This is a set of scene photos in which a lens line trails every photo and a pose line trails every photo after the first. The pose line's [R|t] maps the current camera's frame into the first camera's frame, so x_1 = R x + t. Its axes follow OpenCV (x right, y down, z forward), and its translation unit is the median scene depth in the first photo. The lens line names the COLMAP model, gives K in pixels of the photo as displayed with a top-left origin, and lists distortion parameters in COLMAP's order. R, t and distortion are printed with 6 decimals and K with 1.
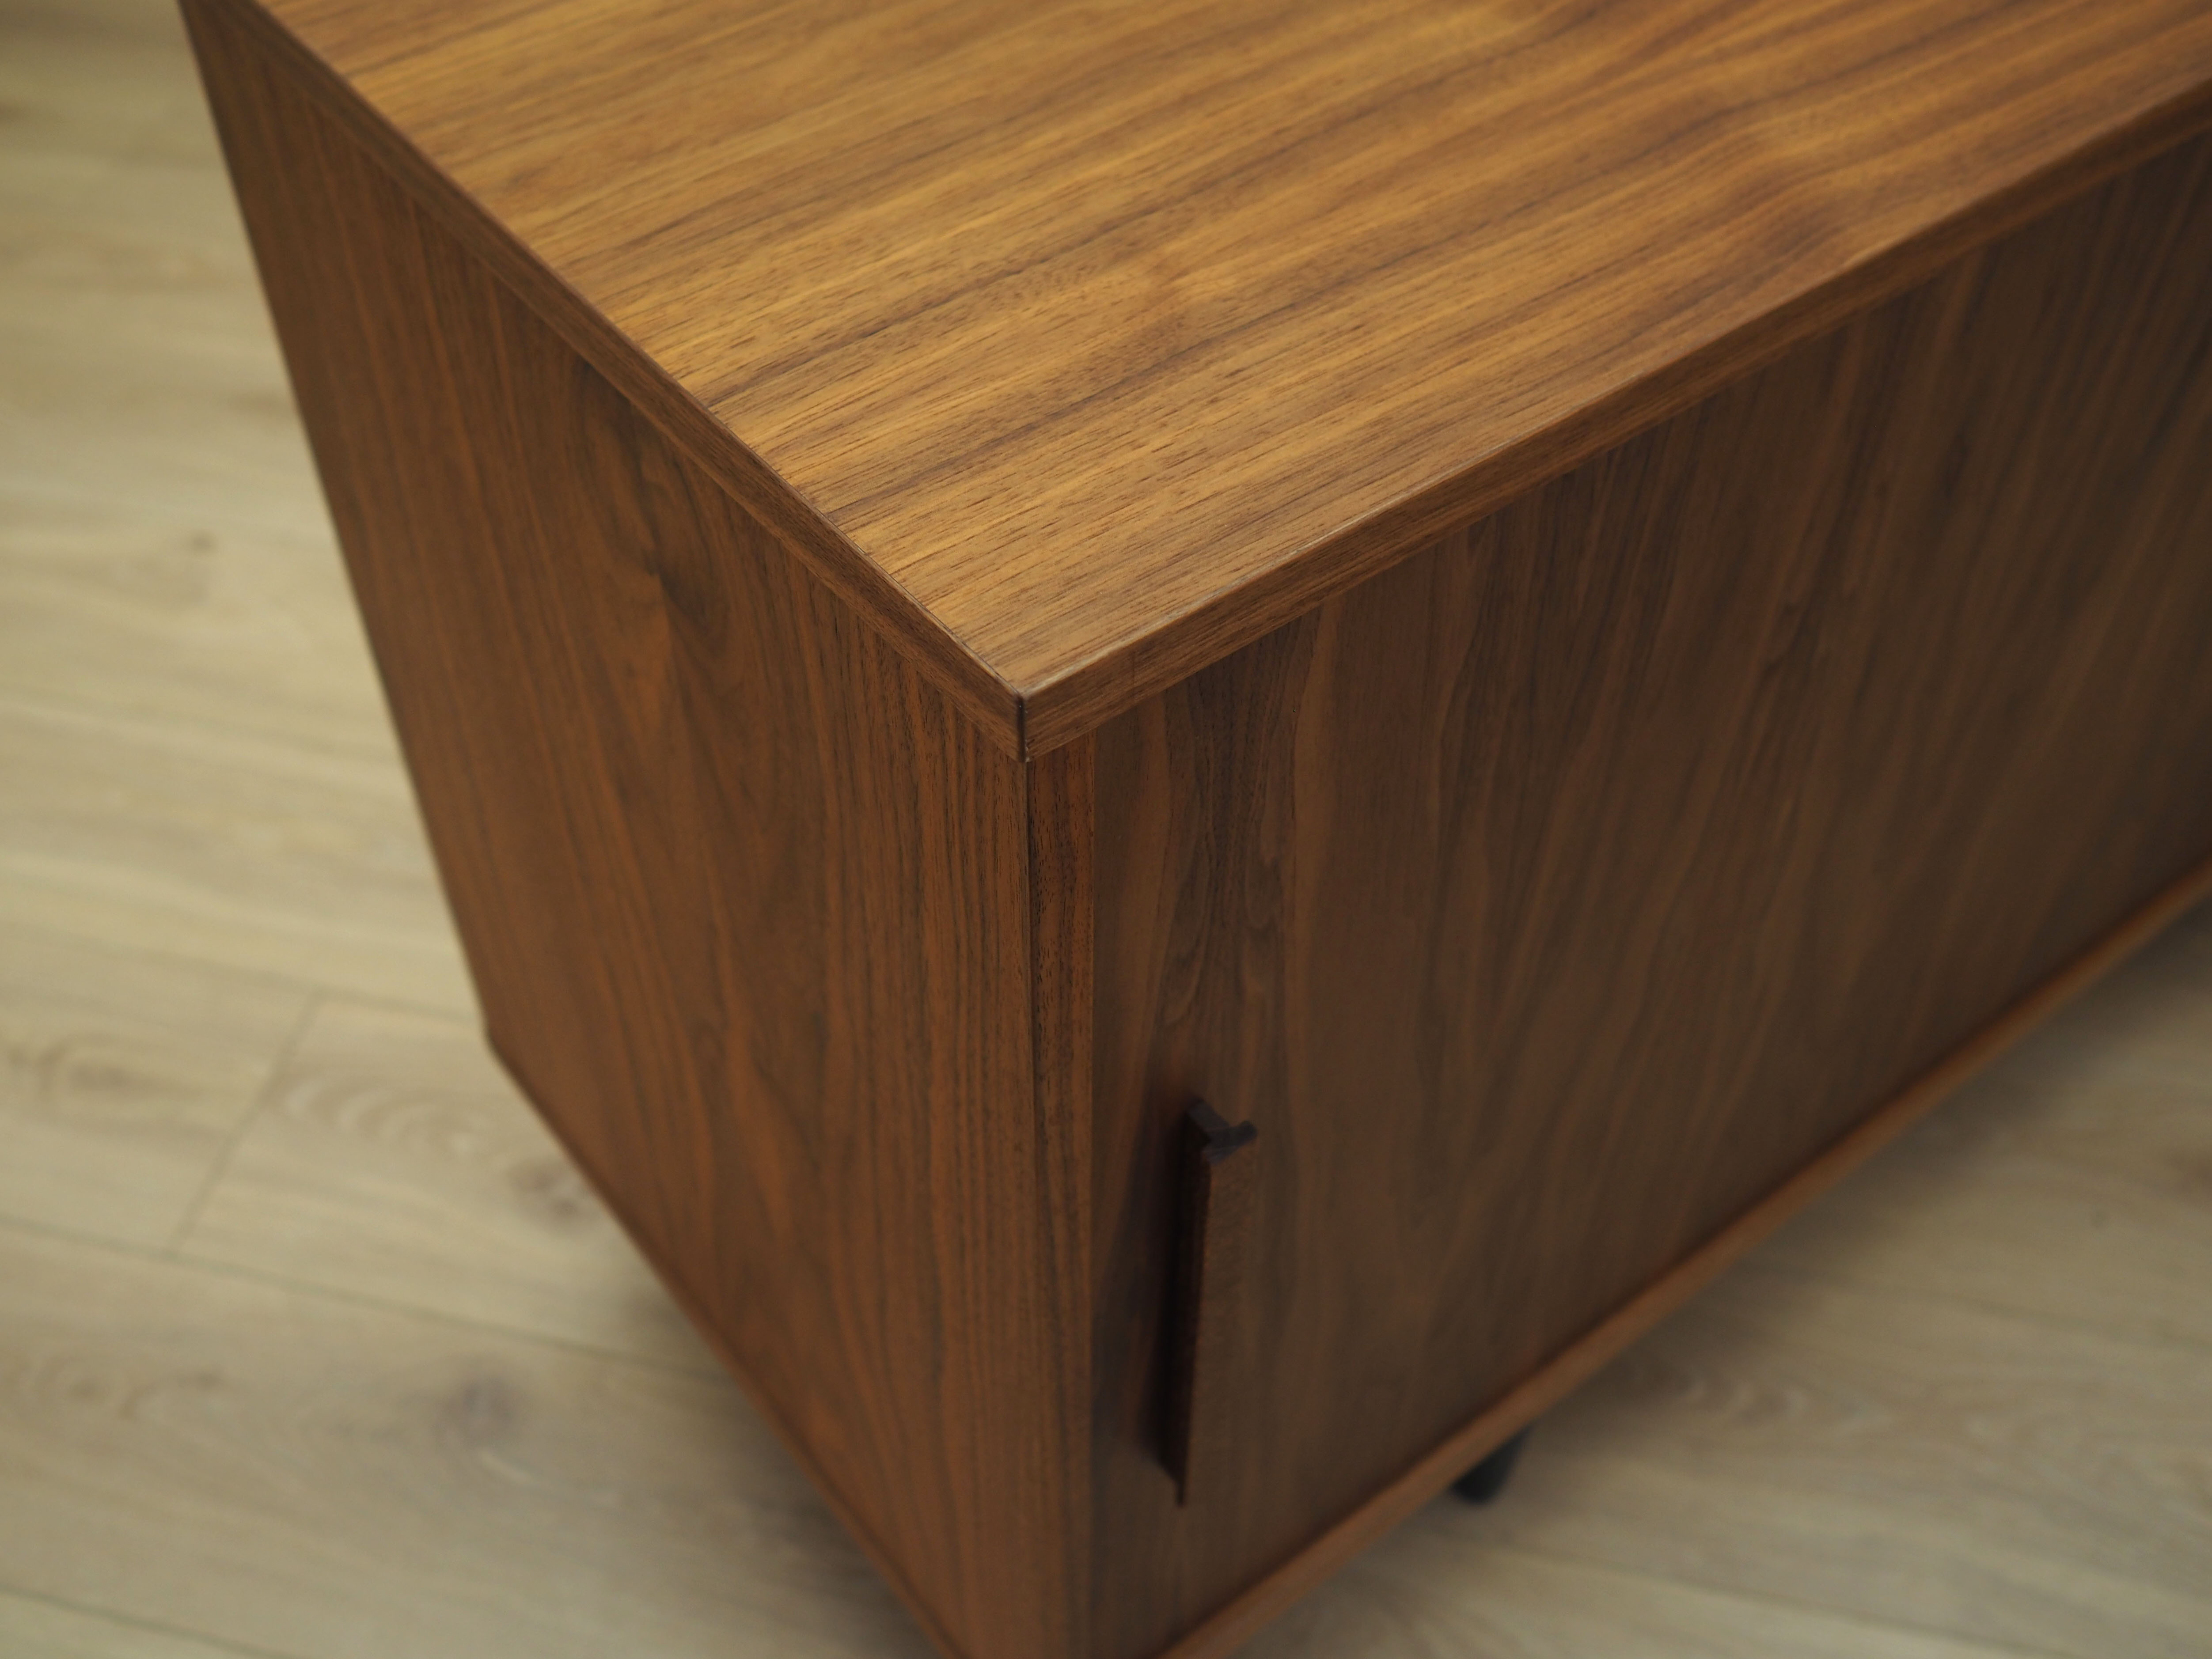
lens RADIAL K [[2264.6, 0, 1091.0], [0, 2264.6, 859.9], [0, 0, 1]] dist [-0.008285, -0.003764]
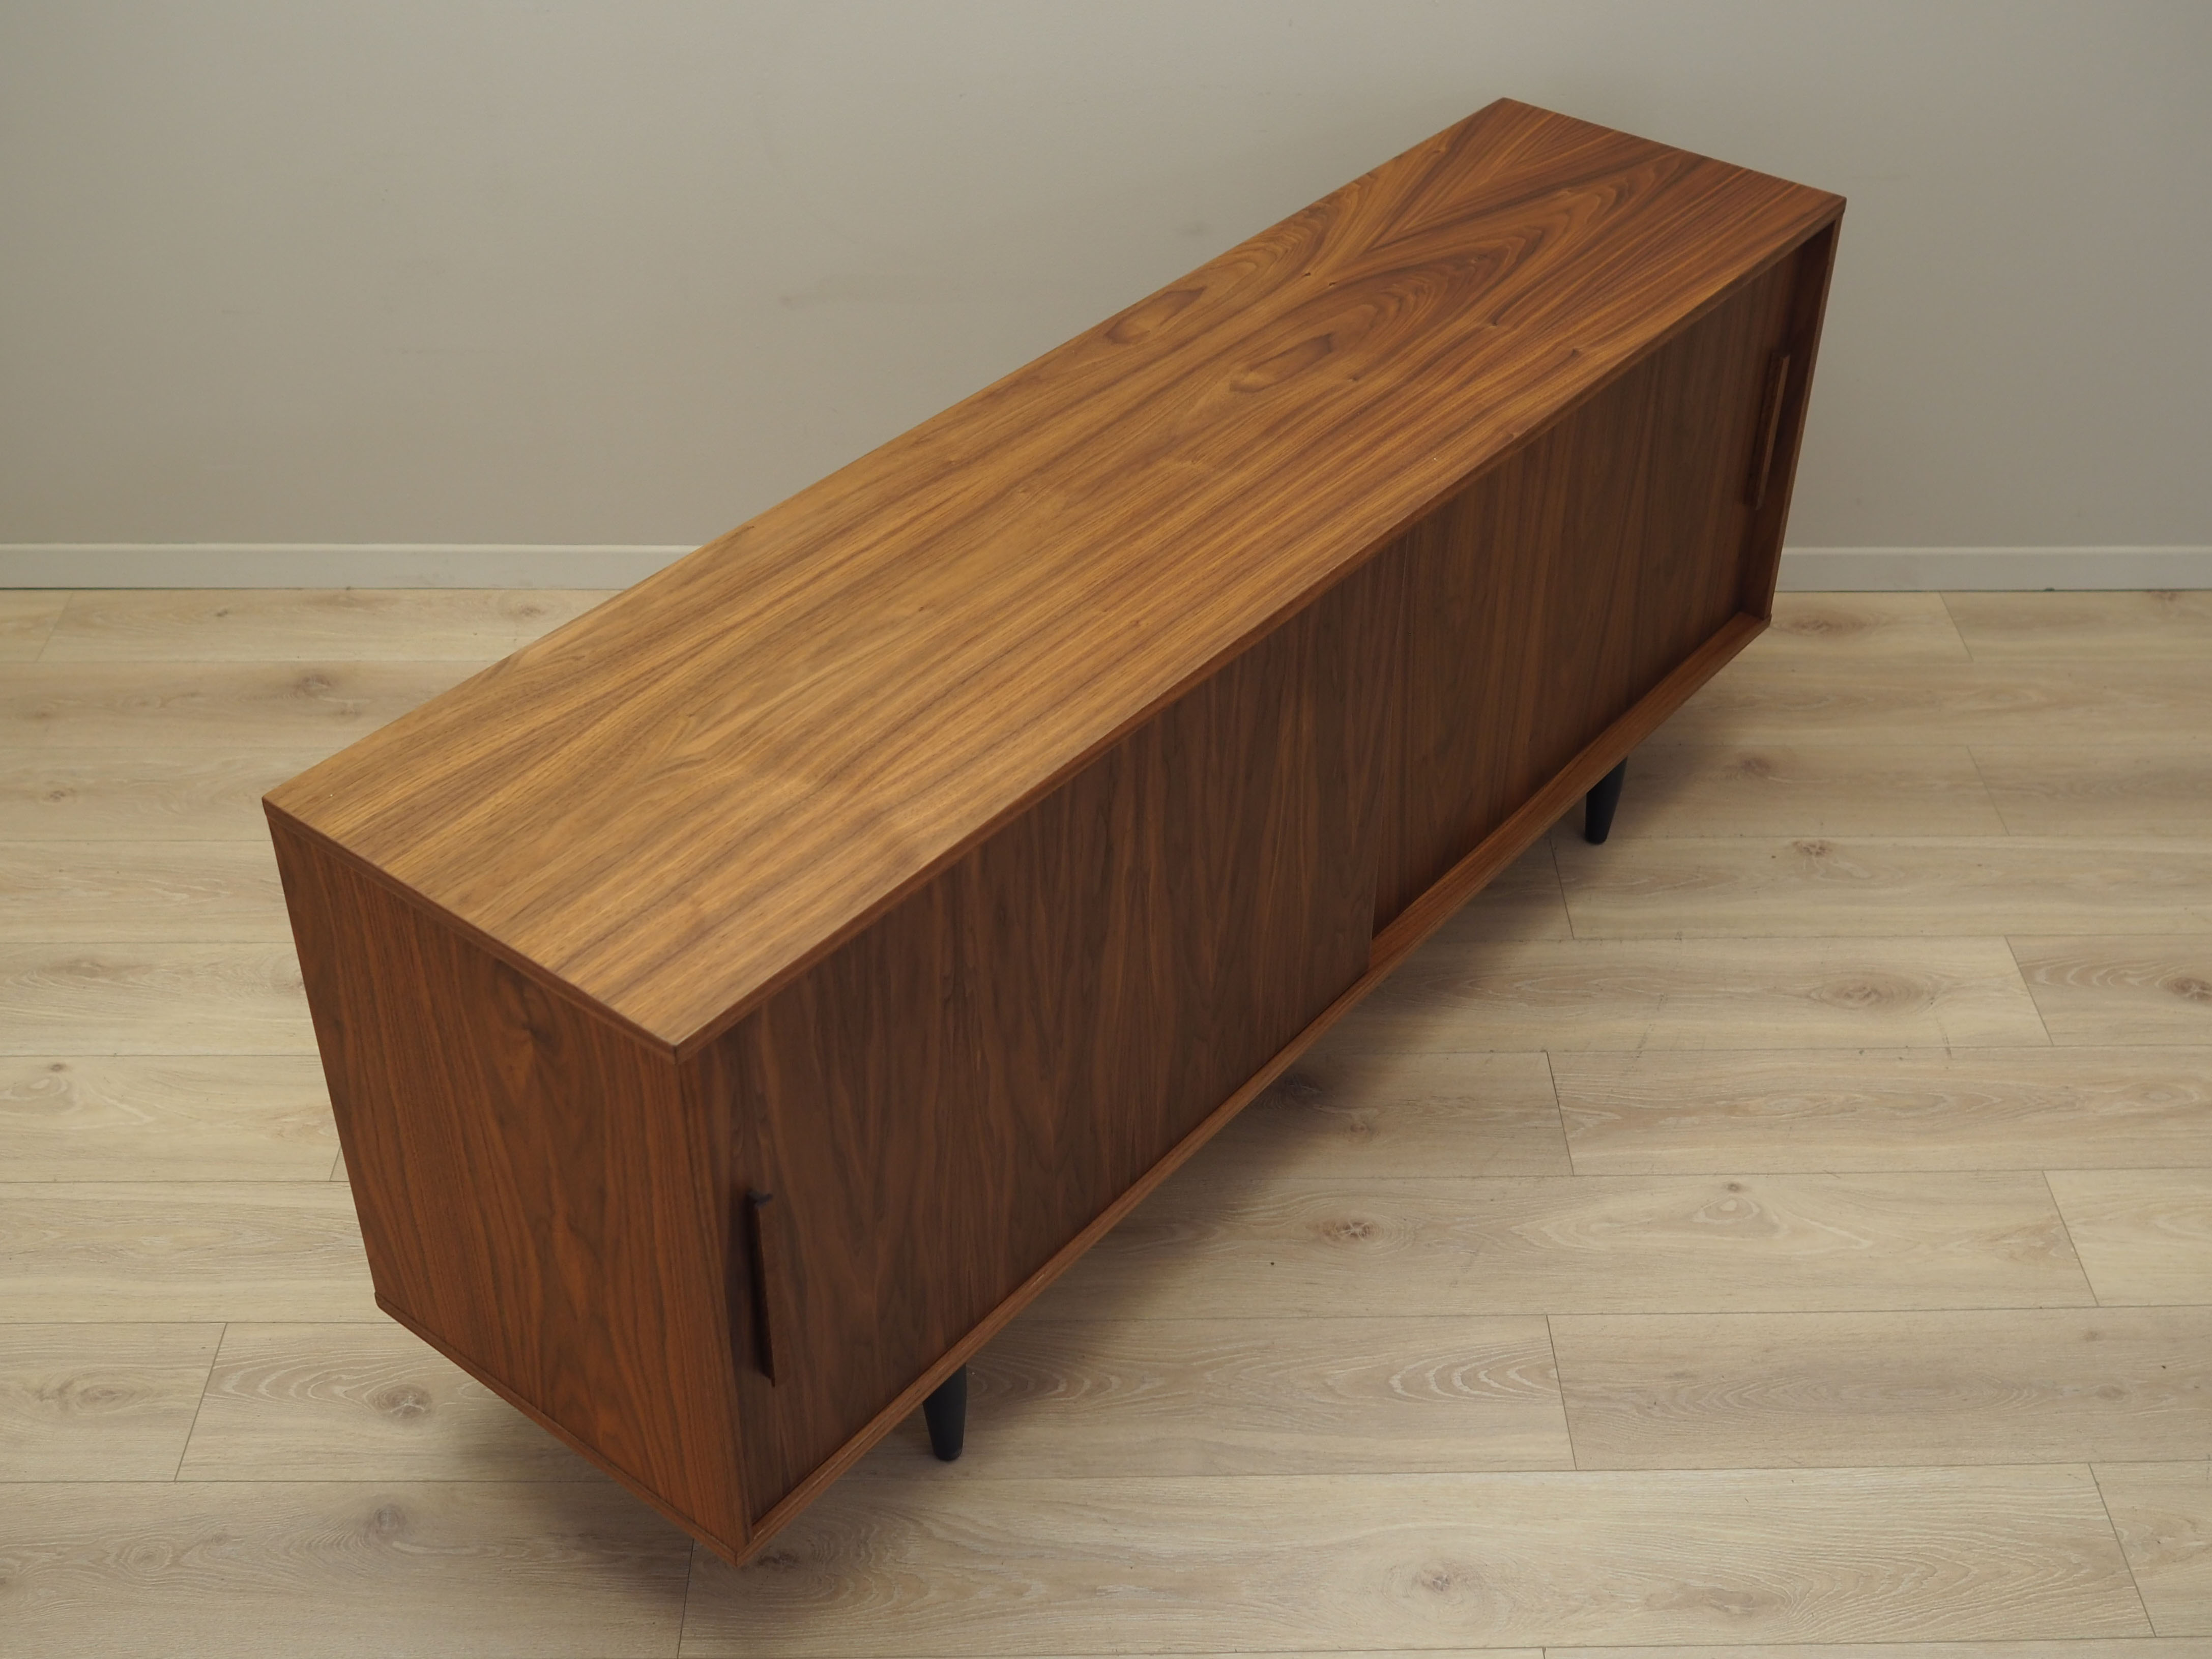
lens RADIAL K [[2607.2, 0, 1106.0], [0, 2607.2, 829.5], [0, 0, 1]] dist [0.007358, 0.017457]
pose [[0.971422, -0.139803, 0.191818, -0.084063], [0.170206, 0.973550, -0.152417, 0.251556], [-0.165436, 0.180710, 0.969523, -2.339988]]
